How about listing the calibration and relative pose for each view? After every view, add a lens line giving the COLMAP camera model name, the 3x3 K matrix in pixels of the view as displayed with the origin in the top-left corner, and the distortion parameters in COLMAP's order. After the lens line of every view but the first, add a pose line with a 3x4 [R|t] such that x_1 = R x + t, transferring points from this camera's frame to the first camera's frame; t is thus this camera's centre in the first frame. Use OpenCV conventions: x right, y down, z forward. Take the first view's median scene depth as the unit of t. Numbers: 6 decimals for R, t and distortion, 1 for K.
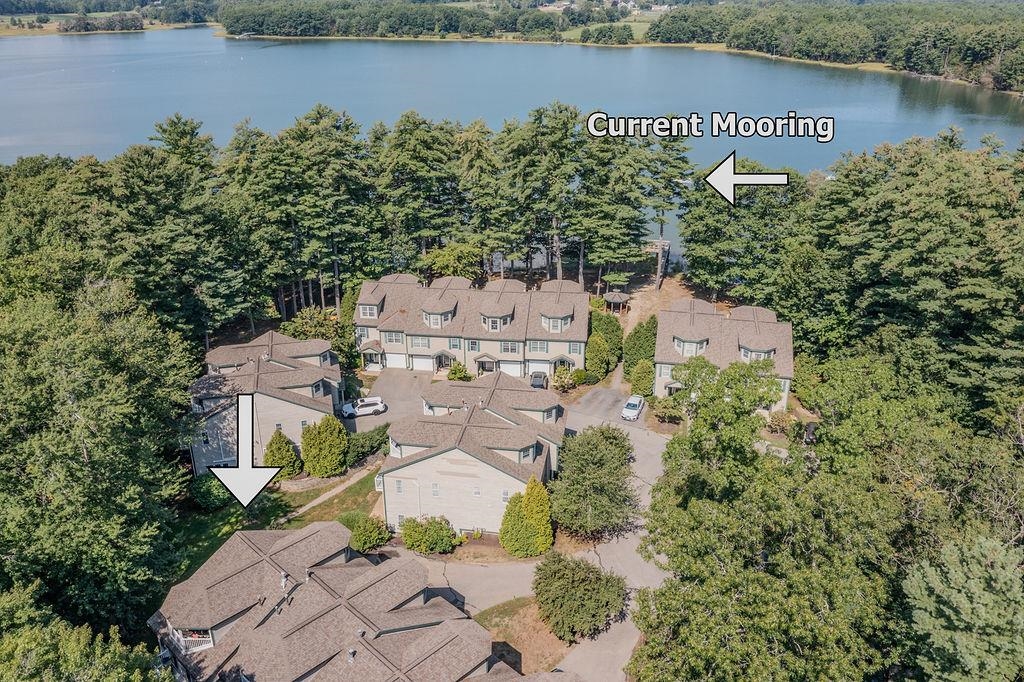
lens RADIAL K [[809.6, 0, 512.0], [0, 809.6, 341.0], [0, 0, 1]] dist [-0.019603, 0.013171]
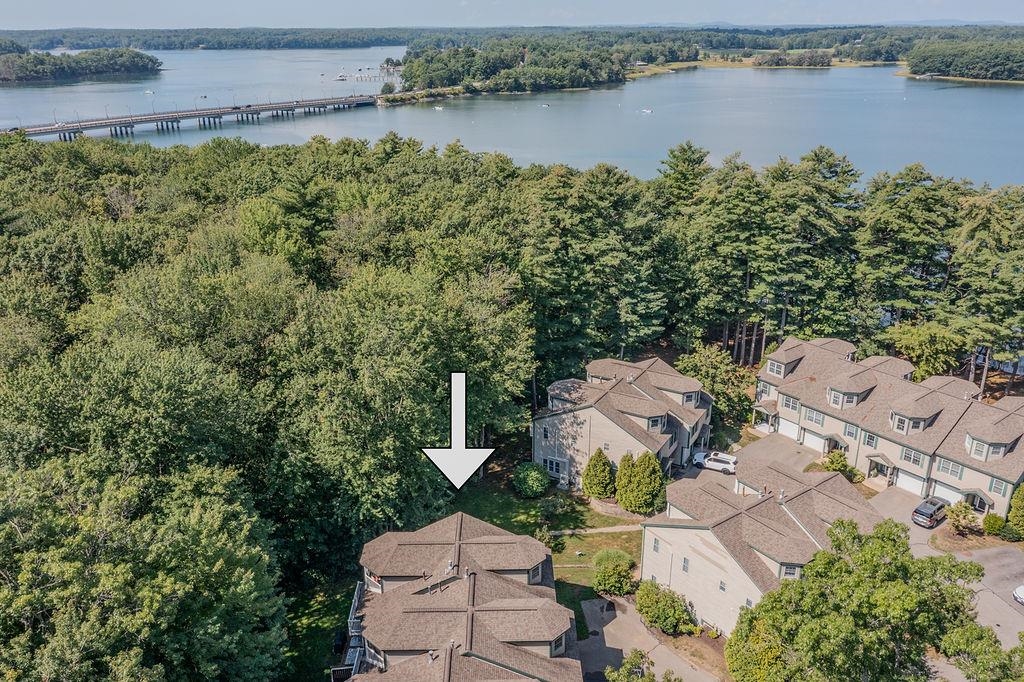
lens RADIAL K [[809.6, 0, 512.0], [0, 809.6, 341.0], [0, 0, 1]] dist [-0.019603, 0.013171]
pose [[0.710434, 0.252049, -0.657081, 0.204919], [-0.279003, 0.958031, 0.065833, -0.042780], [0.646097, 0.136557, 0.750940, 0.107523]]
